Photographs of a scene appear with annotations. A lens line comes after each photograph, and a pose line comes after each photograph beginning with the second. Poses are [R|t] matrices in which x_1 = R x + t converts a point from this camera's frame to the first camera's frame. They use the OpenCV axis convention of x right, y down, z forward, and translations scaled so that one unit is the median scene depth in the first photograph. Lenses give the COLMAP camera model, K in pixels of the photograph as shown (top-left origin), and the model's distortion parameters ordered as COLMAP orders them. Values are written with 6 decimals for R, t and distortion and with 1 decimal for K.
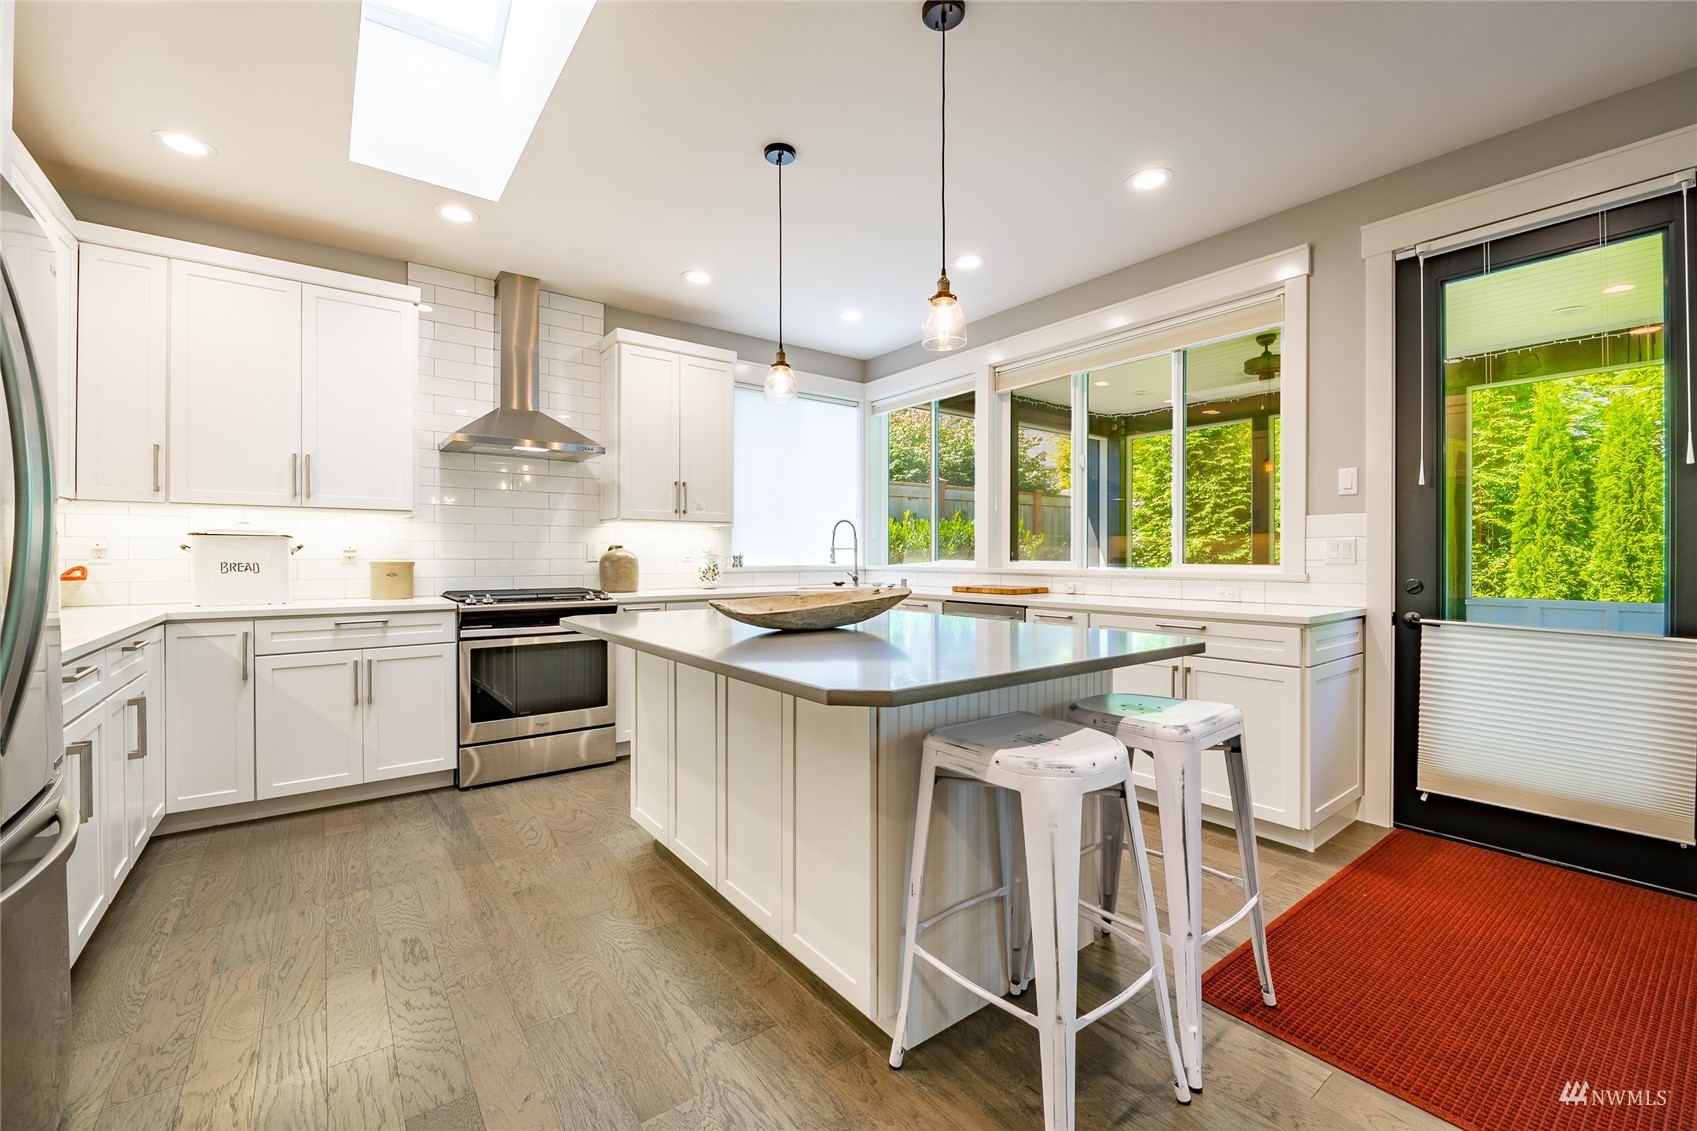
lens RADIAL K [[715.9, 0, 851.8], [0, 715.9, 557.9], [0, 0, 1]] dist [-0.010603, -0.000910]
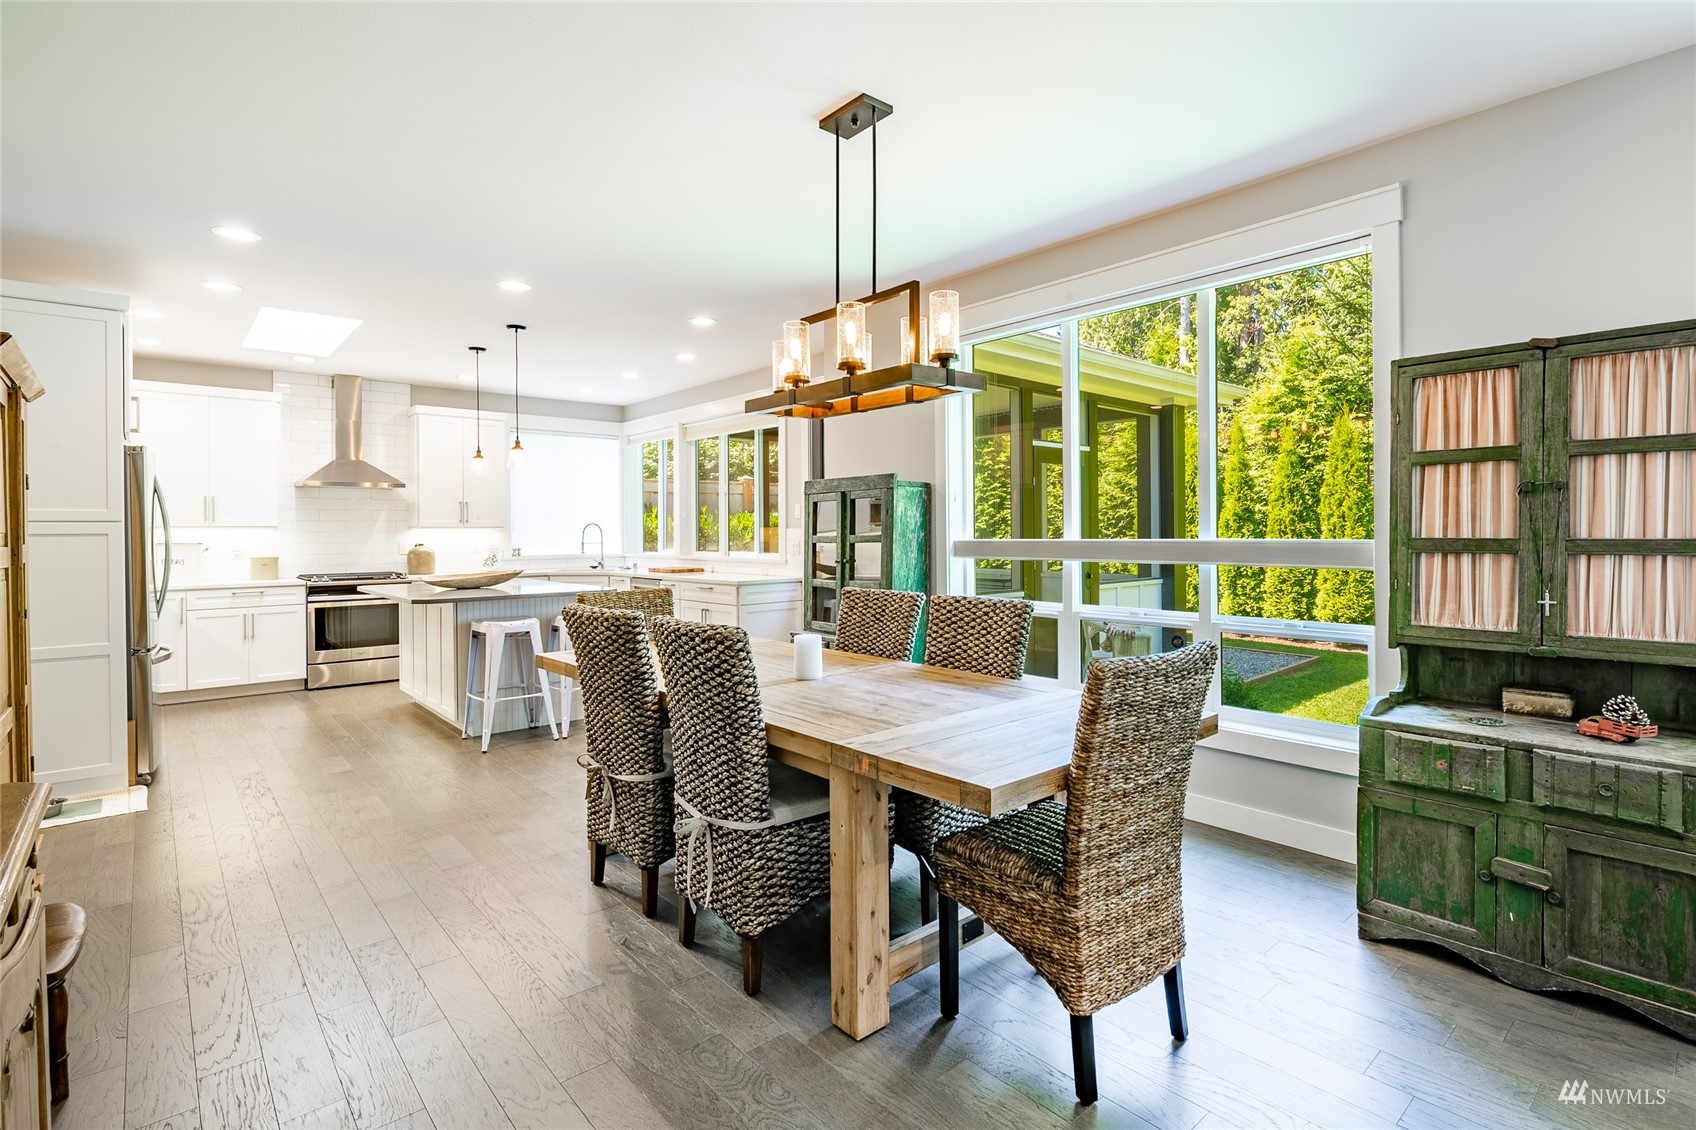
lens RADIAL K [[750.8, 0, 844.8], [0, 750.8, 537.3], [0, 0, 1]] dist [-0.002497, -0.000385]
pose [[0.994587, -0.005421, 0.103765, 0.521360], [0.005353, 0.999985, 0.000934, -0.035242], [-0.103768, -0.000373, 0.994601, -0.881538]]
